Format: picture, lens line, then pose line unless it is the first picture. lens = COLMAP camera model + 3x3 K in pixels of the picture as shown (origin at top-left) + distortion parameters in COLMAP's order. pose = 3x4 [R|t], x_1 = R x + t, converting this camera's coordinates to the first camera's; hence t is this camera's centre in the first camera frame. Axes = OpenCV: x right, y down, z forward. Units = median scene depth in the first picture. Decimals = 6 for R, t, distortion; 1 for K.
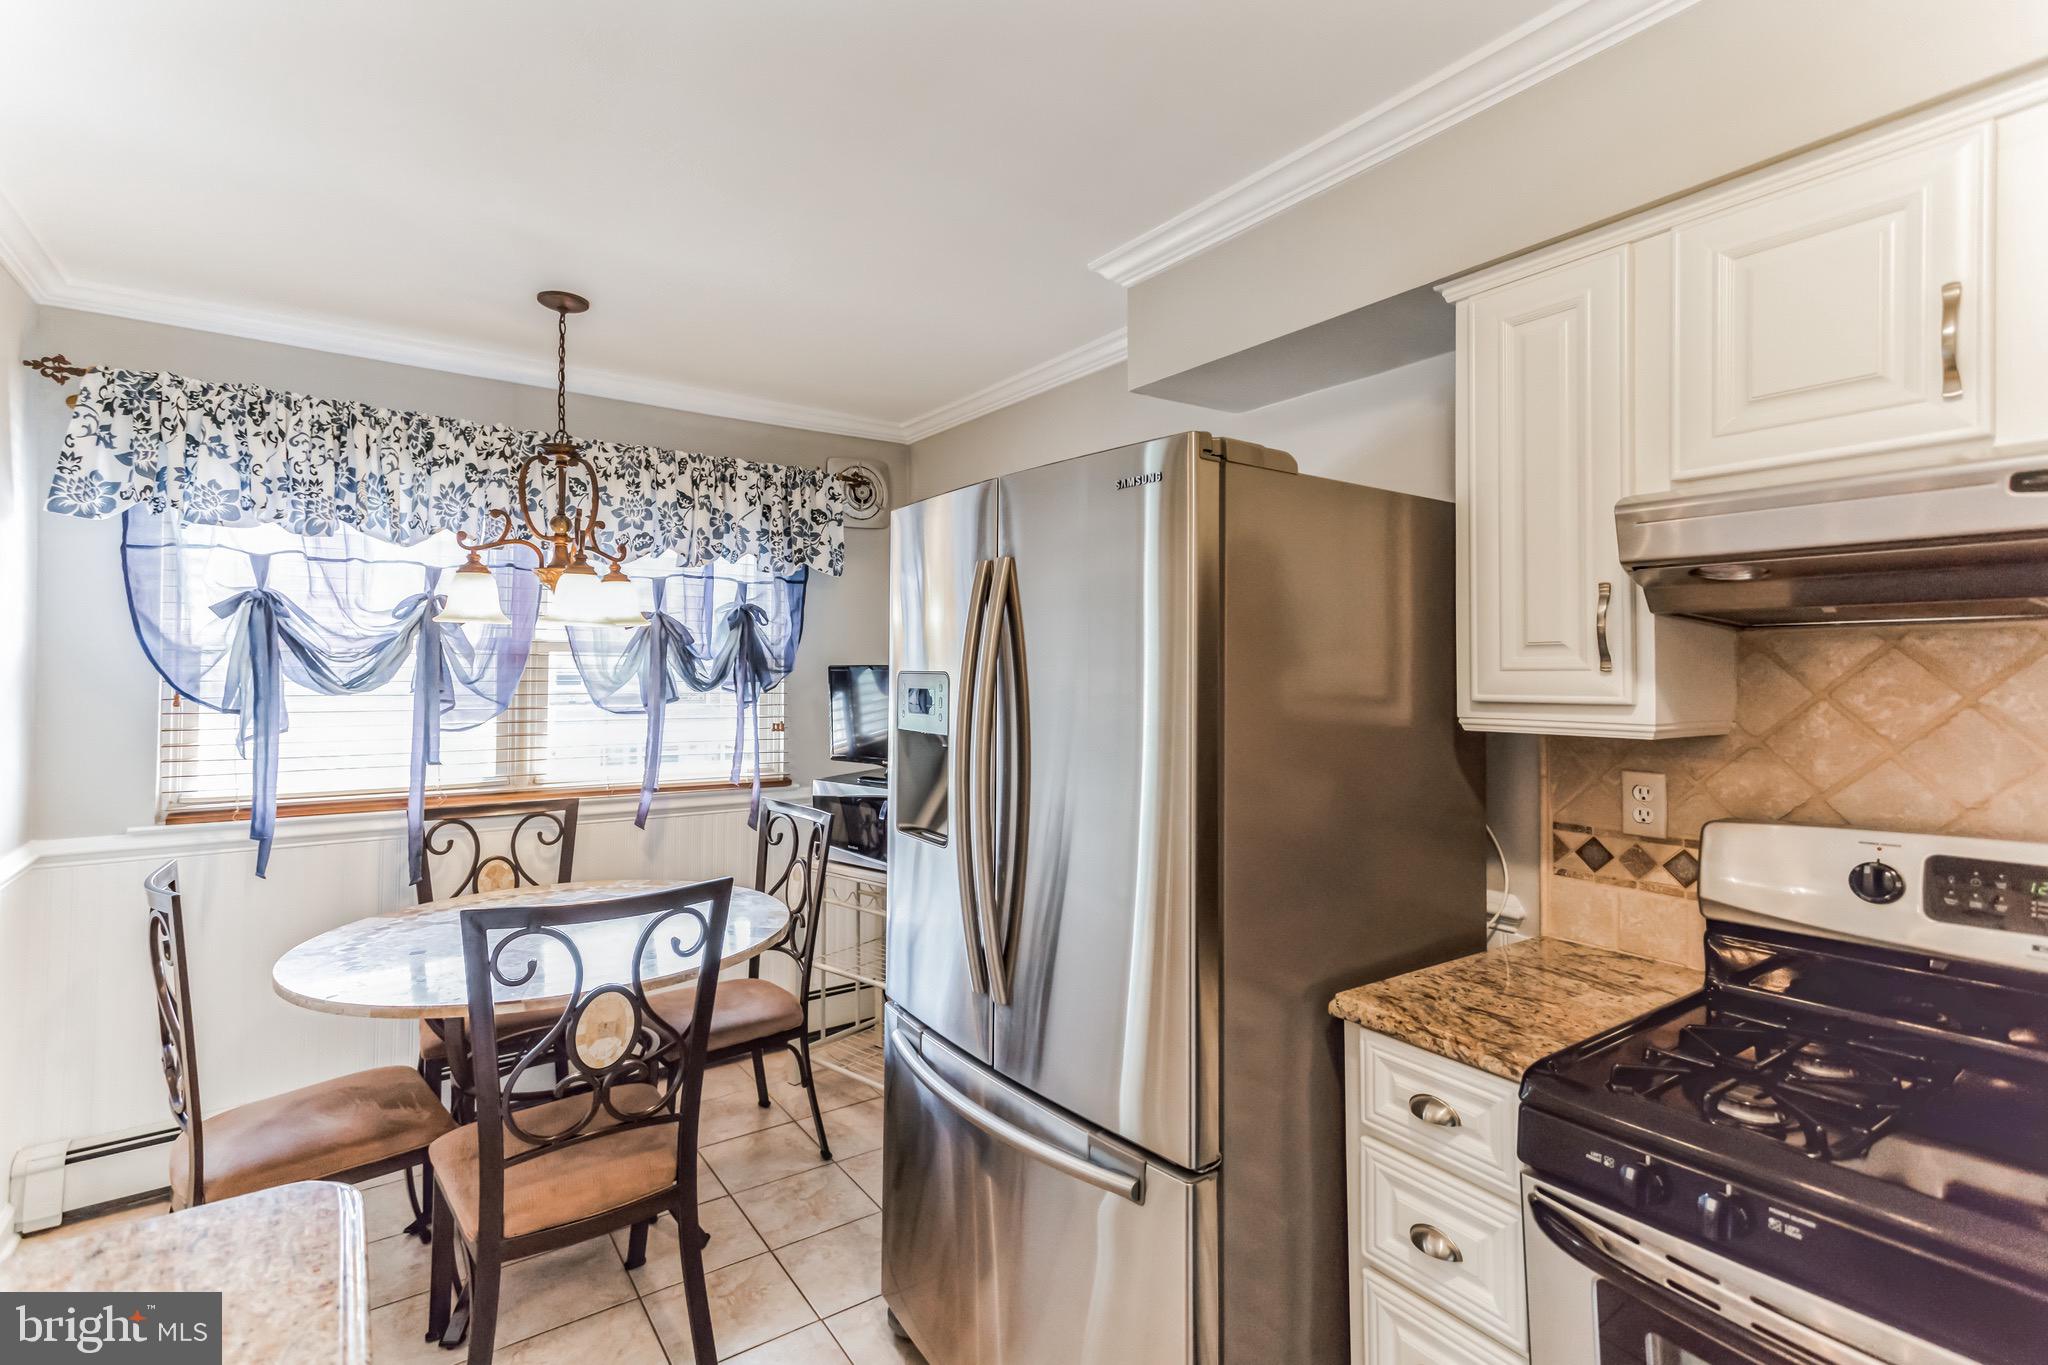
lens RADIAL K [[954.9, 0, 1019.9], [0, 954.9, 652.7], [0, 0, 1]] dist [0.023956, -0.000150]
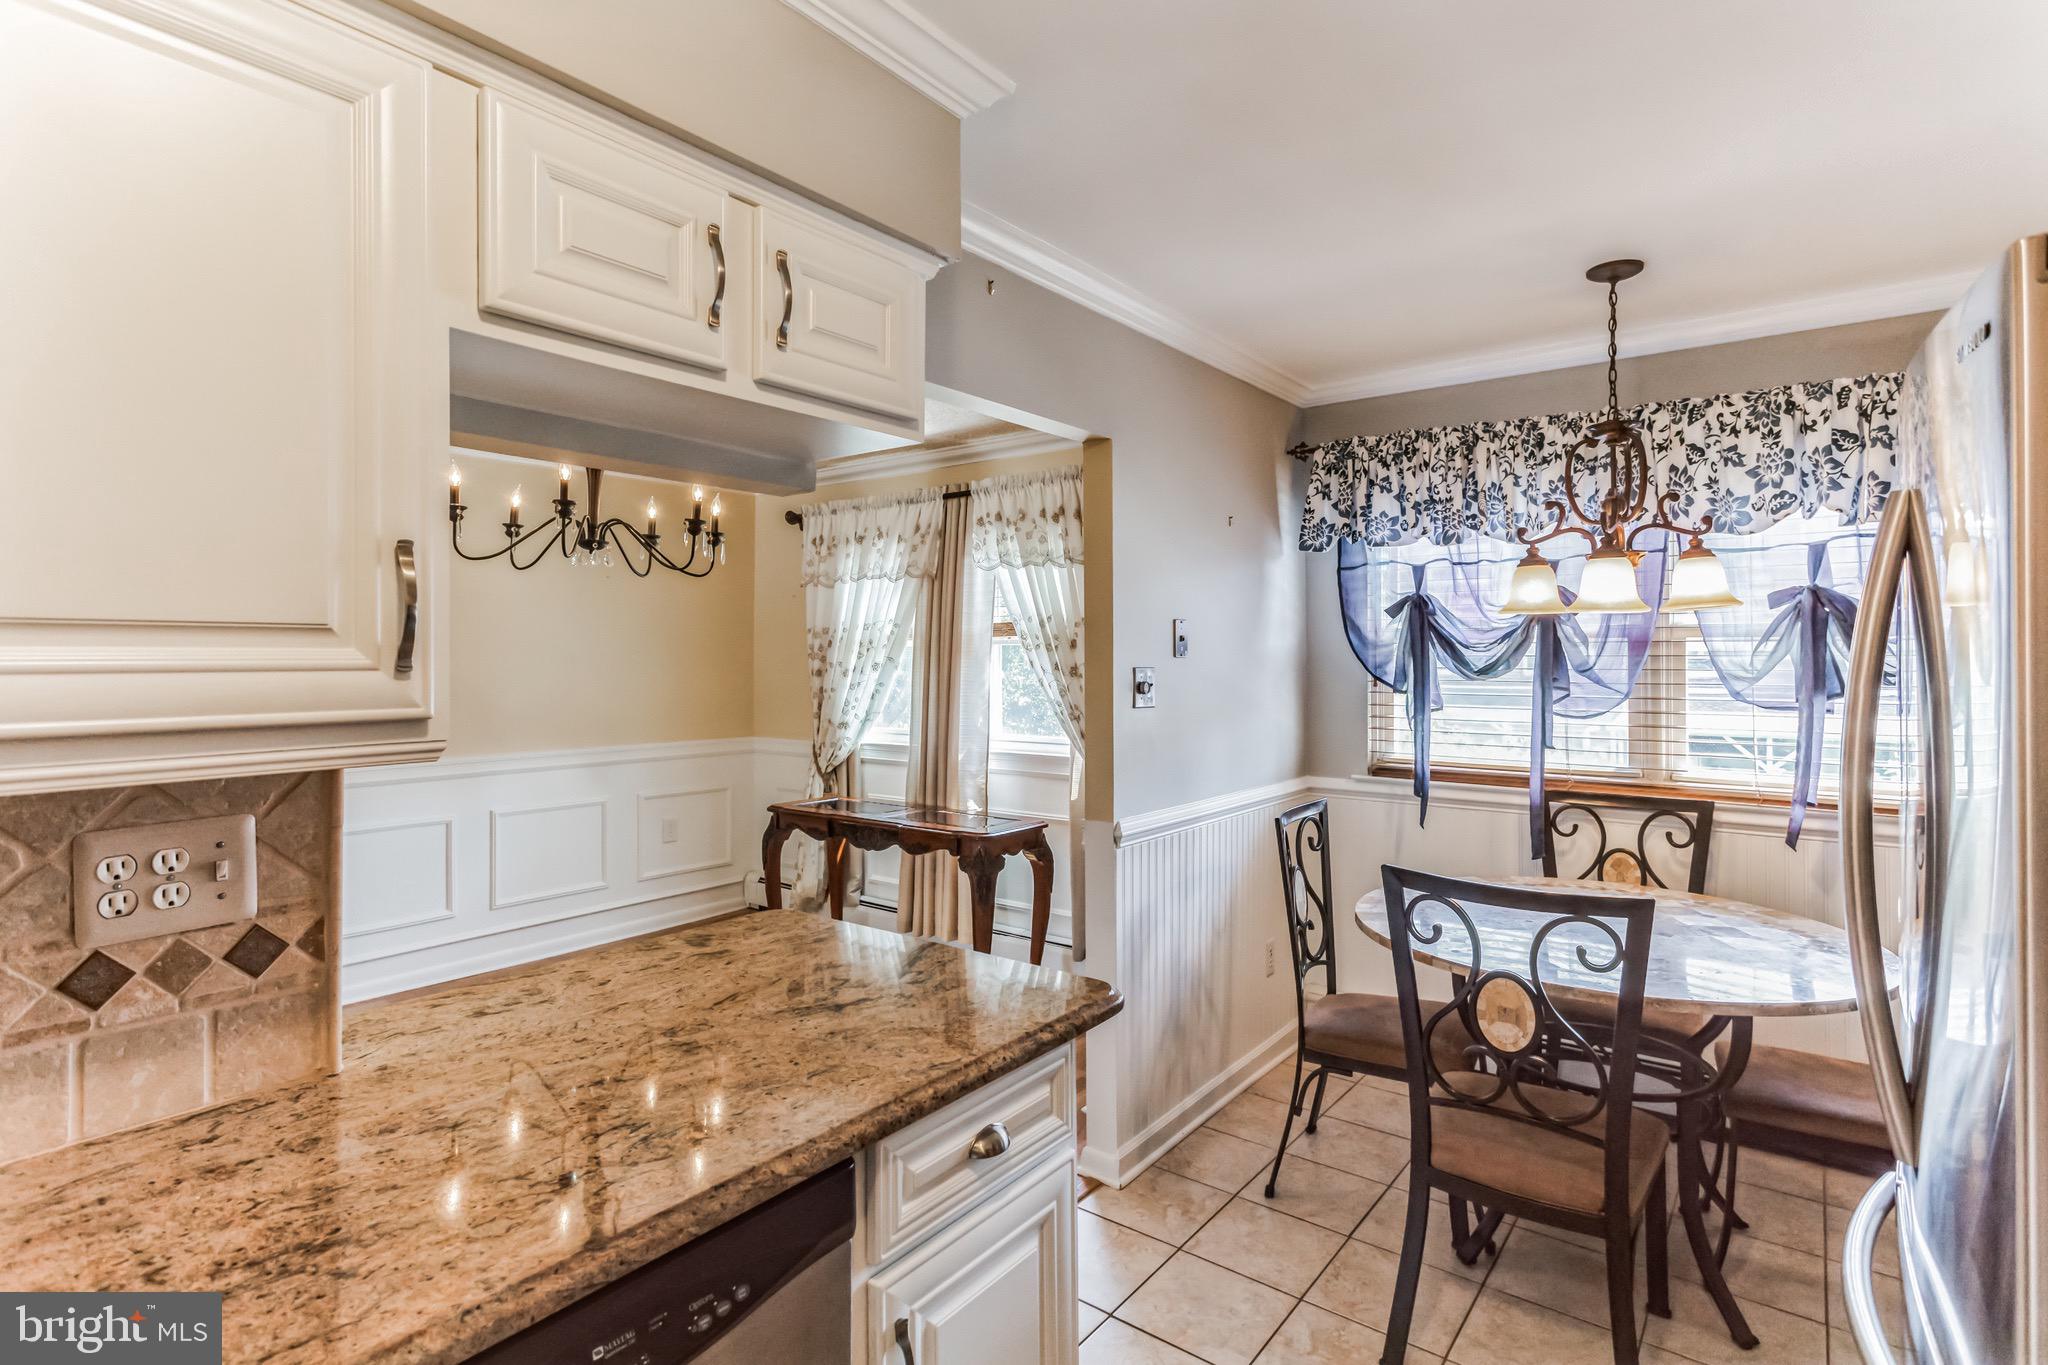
lens RADIAL K [[1014.2, 0, 1020.4], [0, 1014.2, 649.4], [0, 0, 1]] dist [0.000137, 0.000079]
pose [[0.294988, -0.010116, -0.955447, 0.281260], [0.022986, 0.999730, -0.003488, -0.001057], [0.955224, -0.020933, 0.295141, 0.127620]]
